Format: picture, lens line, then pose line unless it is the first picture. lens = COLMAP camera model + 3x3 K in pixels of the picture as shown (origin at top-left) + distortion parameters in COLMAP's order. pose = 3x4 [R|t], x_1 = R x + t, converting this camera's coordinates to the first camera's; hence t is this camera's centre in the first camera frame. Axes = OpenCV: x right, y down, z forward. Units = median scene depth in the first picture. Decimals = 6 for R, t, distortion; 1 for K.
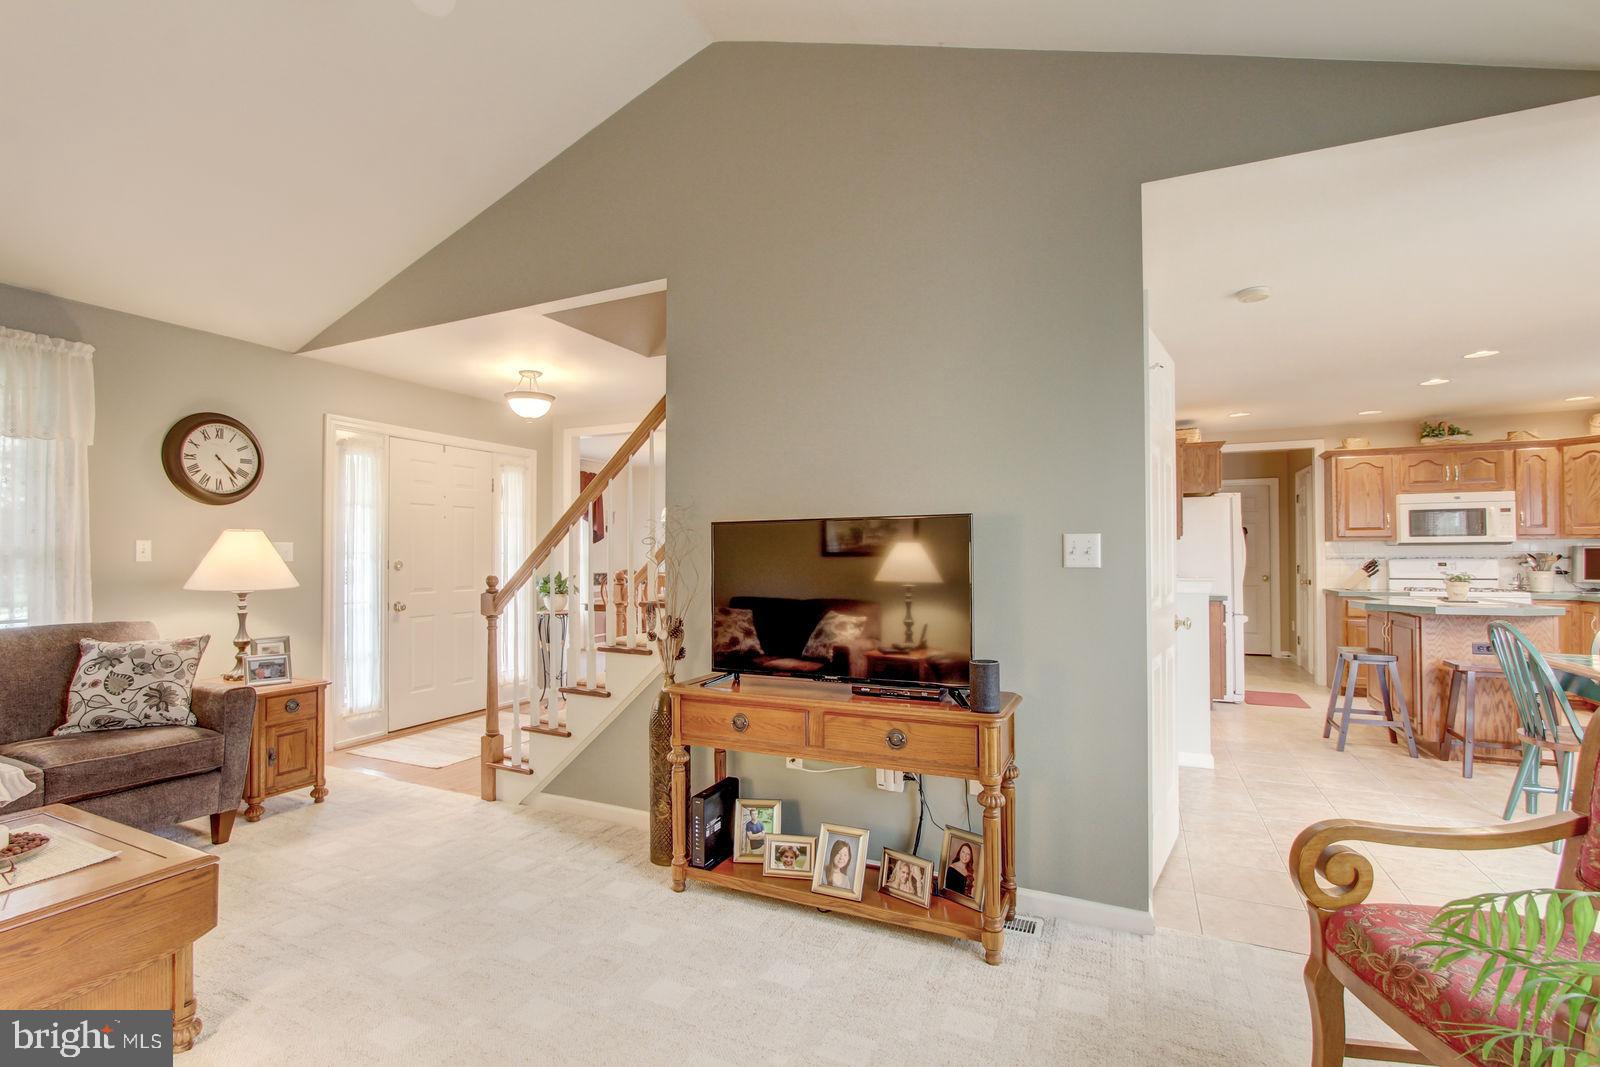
lens RADIAL K [[741.8, 0, 760.5], [0, 741.8, 542.4], [0, 0, 1]] dist [-0.012277, 0.001524]
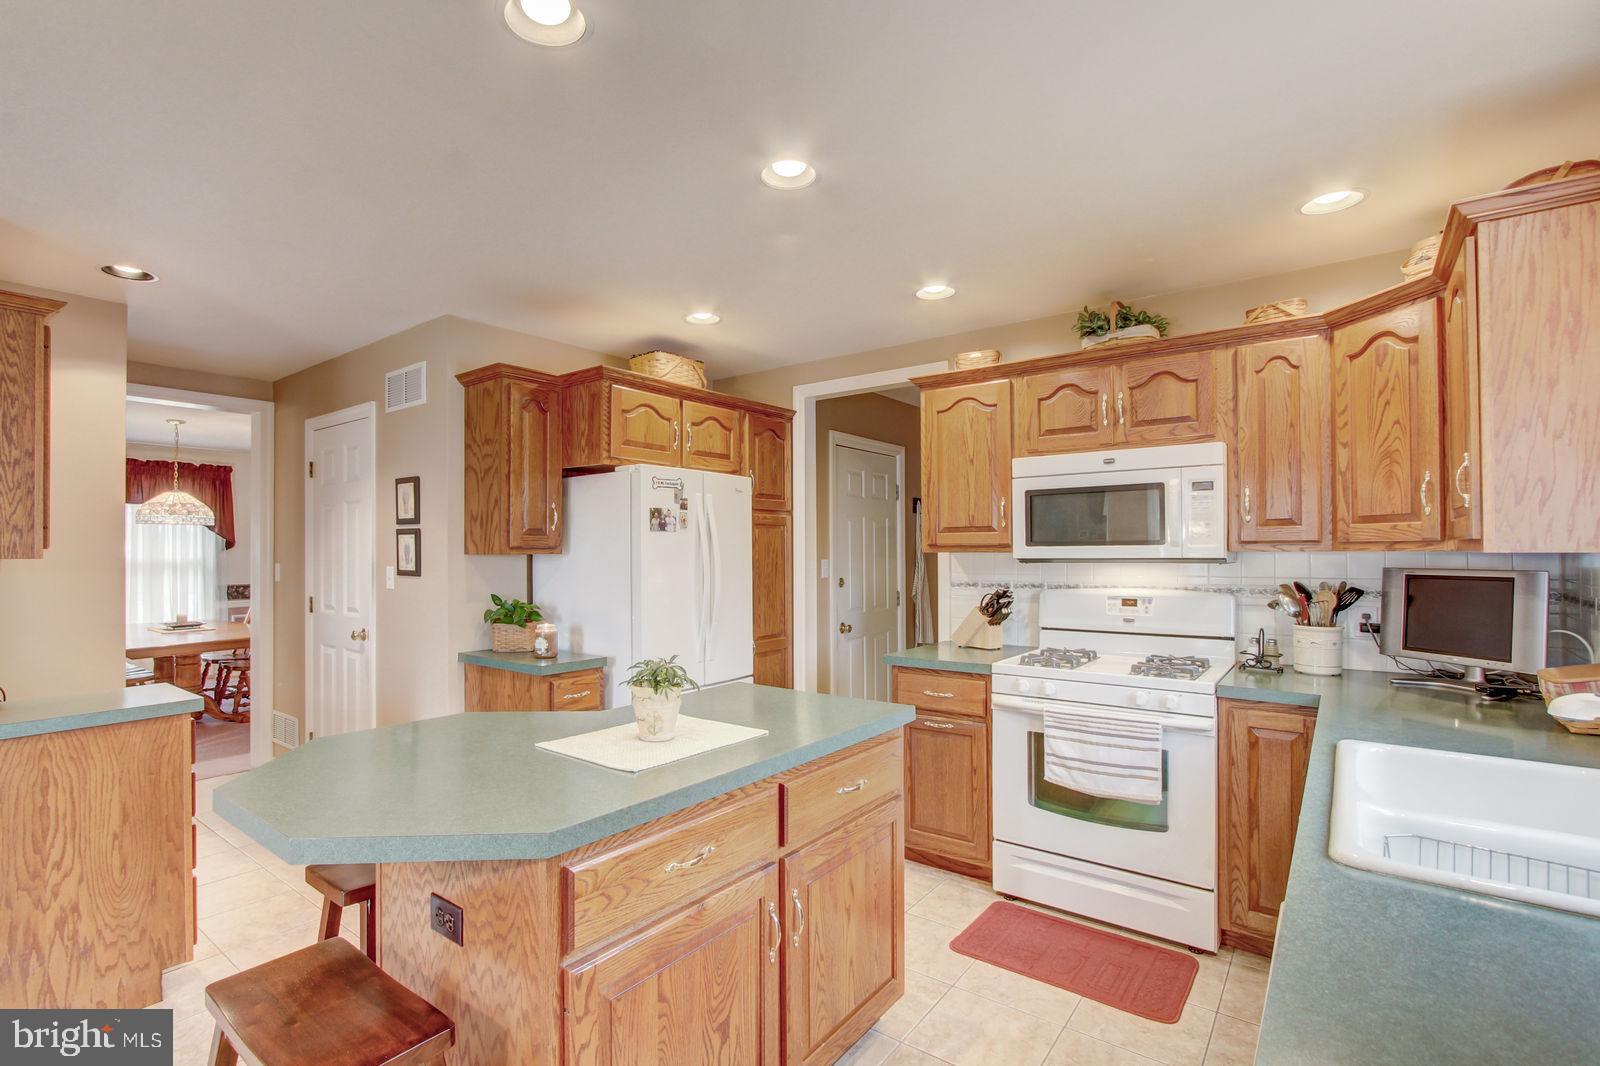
lens RADIAL K [[741.8, 0, 747.5], [0, 741.8, 547.4], [0, 0, 1]] dist [-0.012277, 0.001524]
pose [[0.978466, -0.004836, -0.206350, 0.815538], [0.008058, 0.999858, 0.014774, -0.015511], [0.206250, -0.016119, 0.978367, 0.496180]]
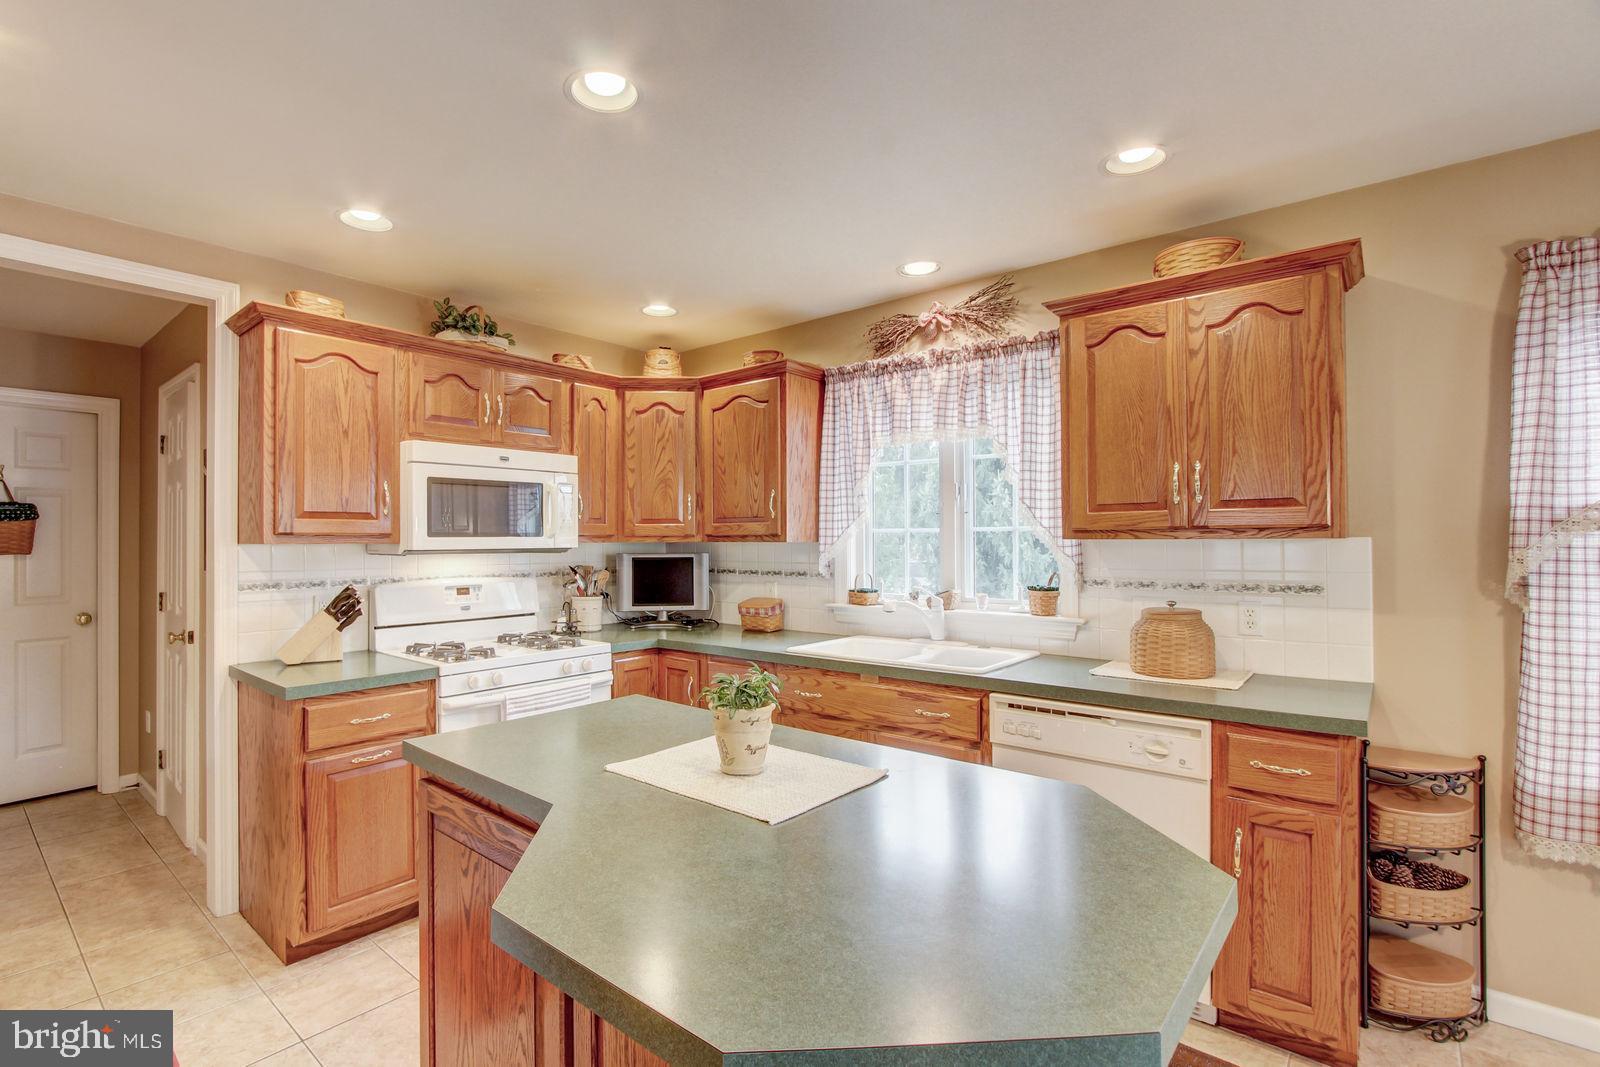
lens RADIAL K [[741.8, 0, 763.4], [0, 741.8, 537.5], [0, 0, 1]] dist [-0.012277, 0.001524]
pose [[0.244598, 0.004479, 0.969614, 0.504169], [-0.014727, 0.999891, -0.000904, -0.009728], [-0.969513, -0.014058, 0.244637, 0.702193]]
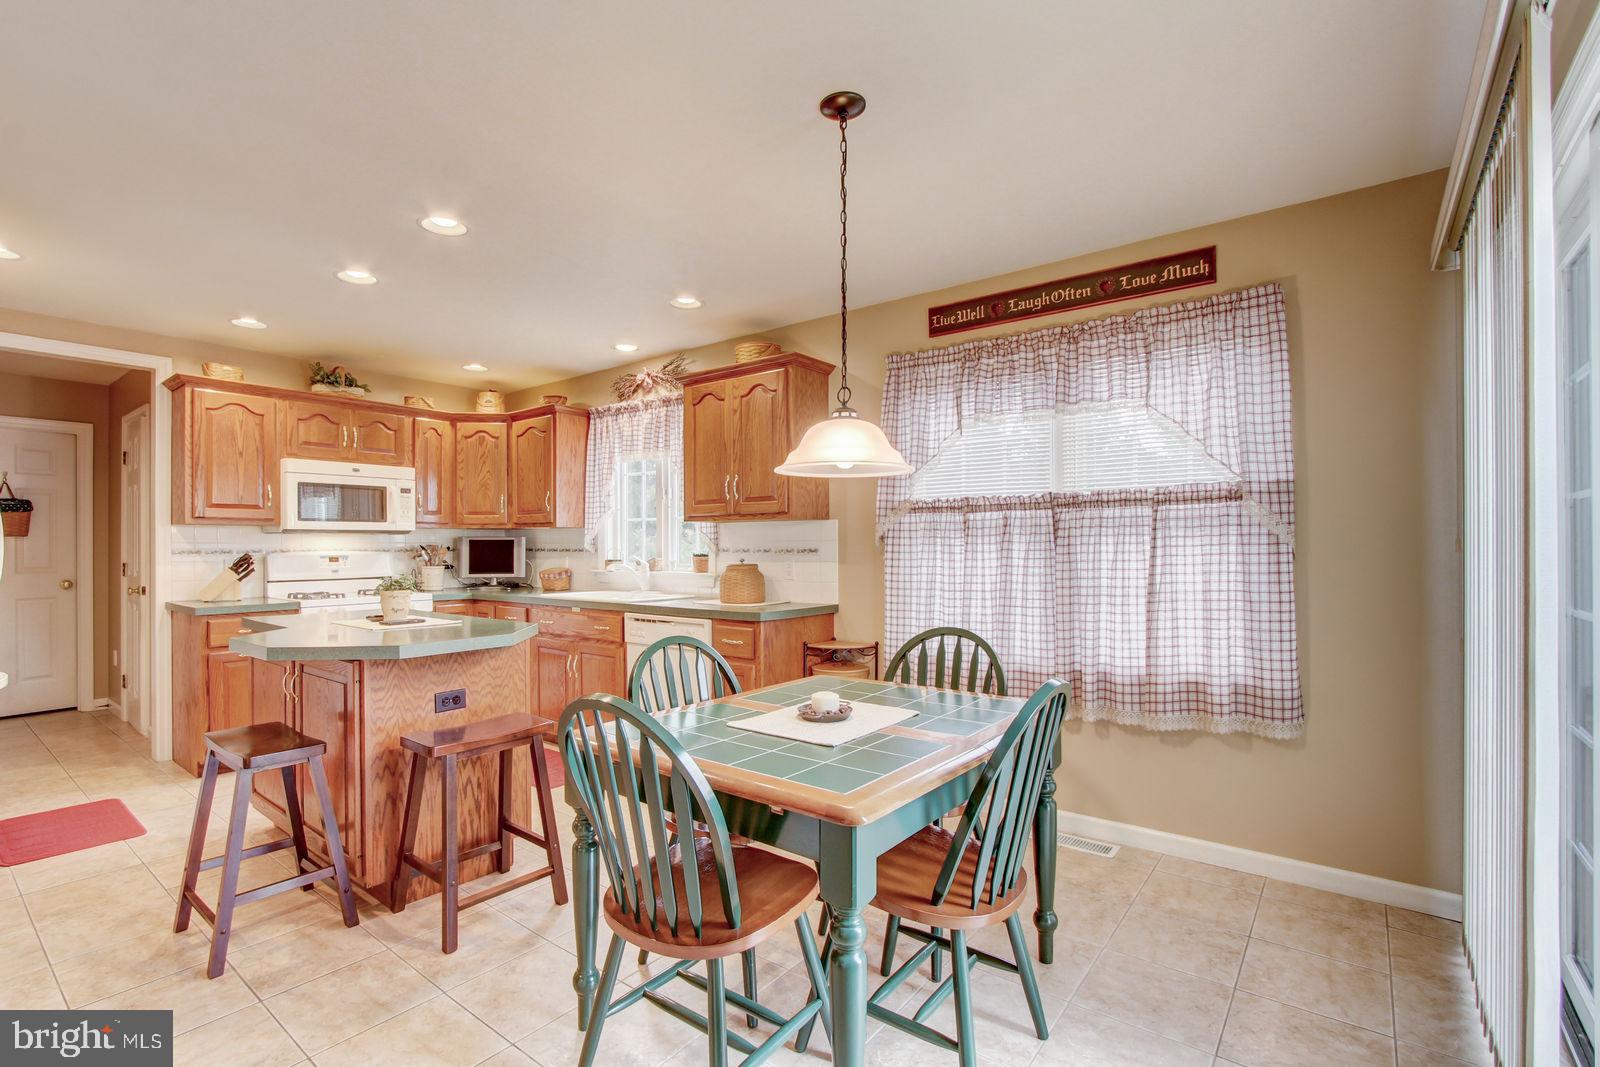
lens RADIAL K [[741.8, 0, 785.3], [0, 741.8, 547.6], [0, 0, 1]] dist [-0.012277, 0.001524]
pose [[0.210244, -0.001587, 0.977648, 0.304963], [-0.016434, 0.999852, 0.005157, 0.006841], [-0.977511, -0.017151, 0.210186, 0.411573]]
